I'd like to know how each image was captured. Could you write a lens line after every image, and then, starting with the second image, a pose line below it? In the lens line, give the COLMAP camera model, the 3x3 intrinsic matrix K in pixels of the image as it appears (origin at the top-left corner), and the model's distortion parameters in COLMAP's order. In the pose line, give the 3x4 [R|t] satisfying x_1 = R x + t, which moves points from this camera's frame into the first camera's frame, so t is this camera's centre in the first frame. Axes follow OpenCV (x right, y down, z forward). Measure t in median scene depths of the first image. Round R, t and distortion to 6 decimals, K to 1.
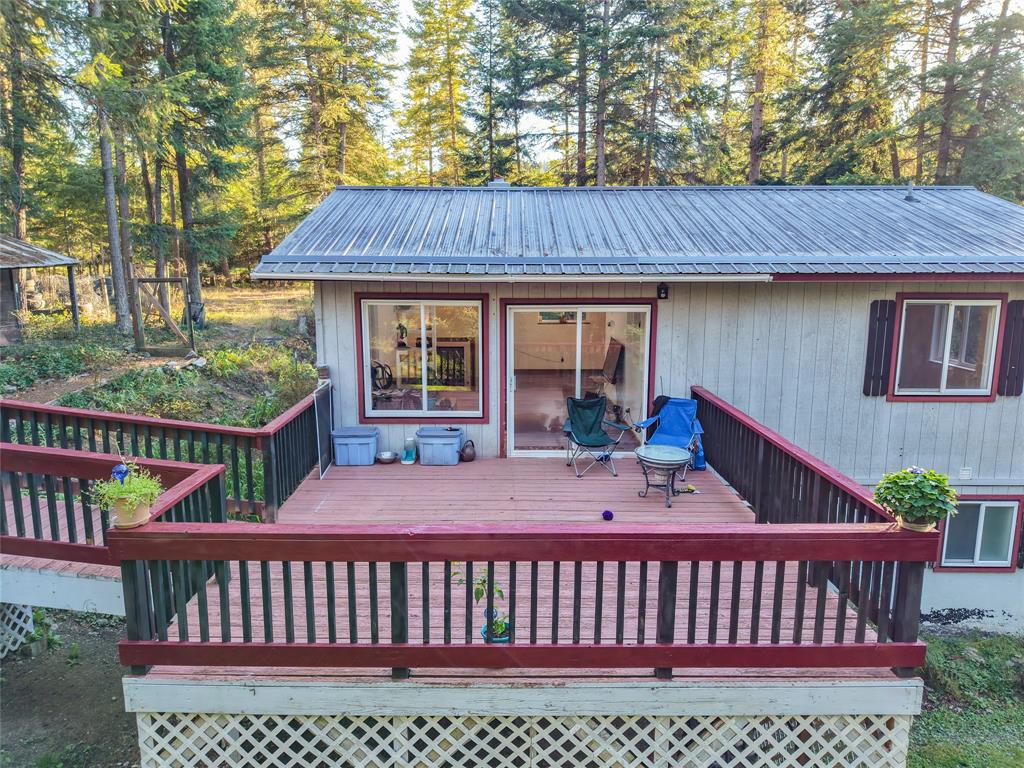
lens RADIAL K [[678.4, 0, 512.0], [0, 678.4, 384.0], [0, 0, 1]] dist [0.030608, -0.025350]
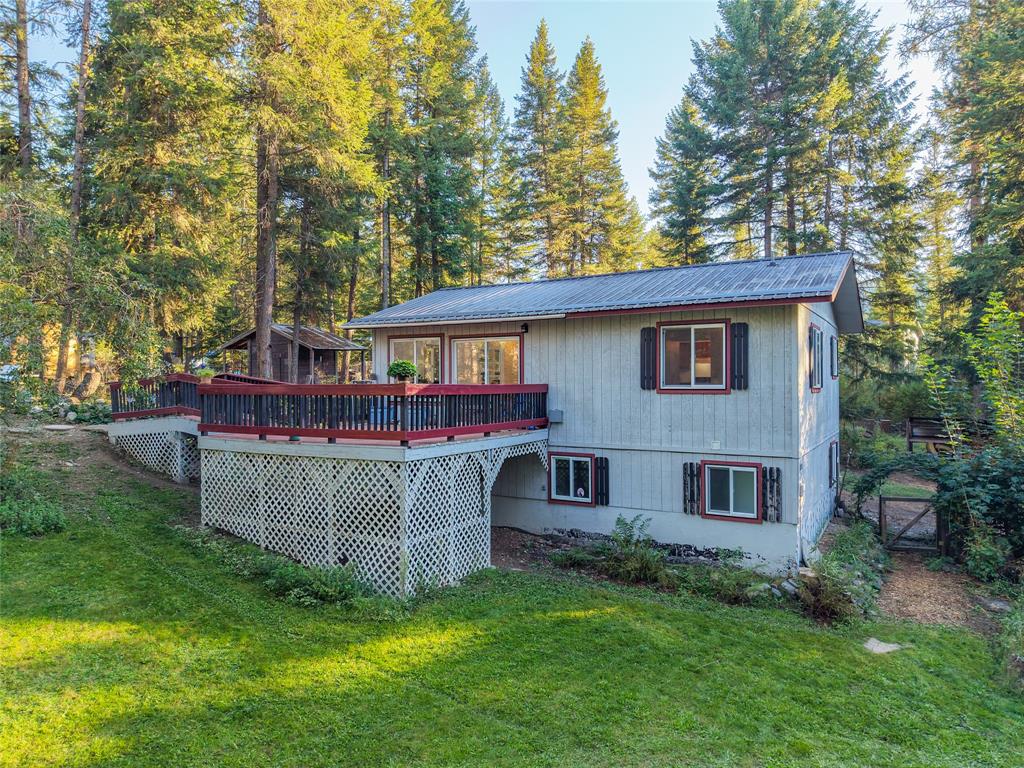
lens RADIAL K [[678.4, 0, 512.0], [0, 678.4, 384.0], [0, 0, 1]] dist [0.030608, -0.025350]
pose [[0.867538, -0.003910, -0.497356, 1.021496], [-0.082905, 0.984843, -0.152353, 0.261606], [0.490413, 0.173405, 0.854064, -0.446970]]
